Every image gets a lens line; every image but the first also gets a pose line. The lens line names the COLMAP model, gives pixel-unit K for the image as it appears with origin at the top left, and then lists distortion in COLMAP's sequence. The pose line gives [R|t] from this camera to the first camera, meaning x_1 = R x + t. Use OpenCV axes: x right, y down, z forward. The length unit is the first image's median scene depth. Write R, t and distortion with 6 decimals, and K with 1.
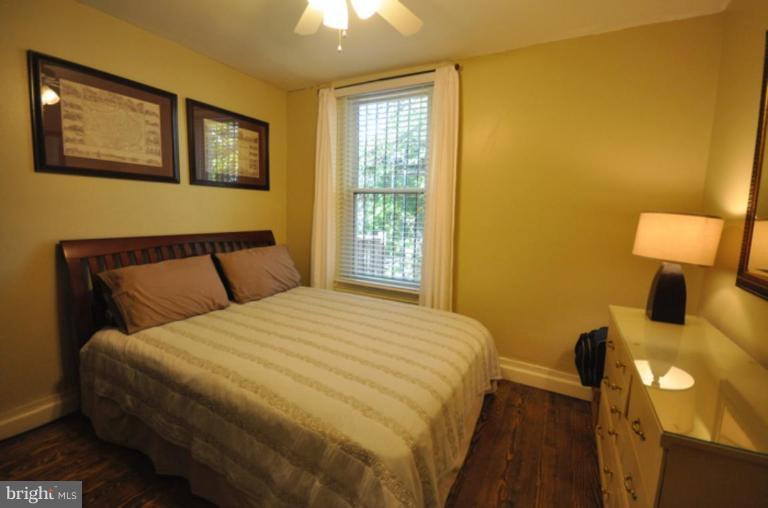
lens RADIAL K [[334.6, 0, 384.0], [0, 334.6, 254.0], [0, 0, 1]] dist [0.013379, -0.013102]
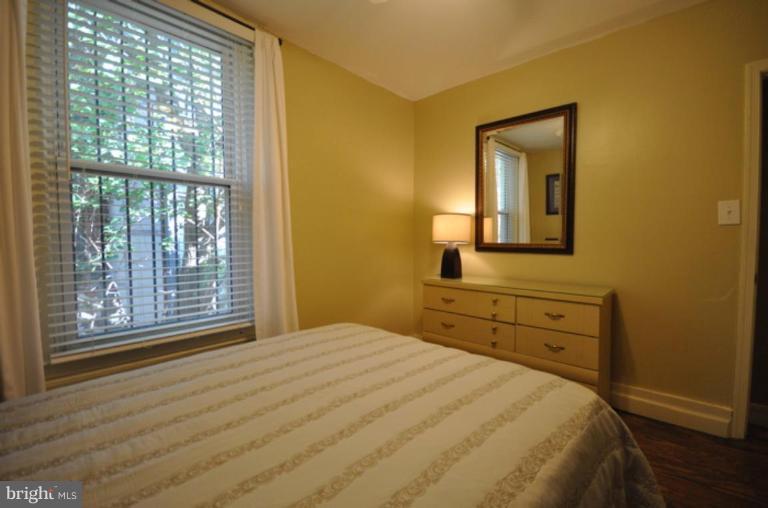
lens RADIAL K [[334.6, 0, 384.0], [0, 334.6, 254.0], [0, 0, 1]] dist [0.013379, -0.013102]
pose [[0.245883, -0.079683, 0.966019, -0.806705], [0.141254, 0.988922, 0.045618, -0.040139], [-0.958952, 0.125237, 0.254415, 0.831541]]
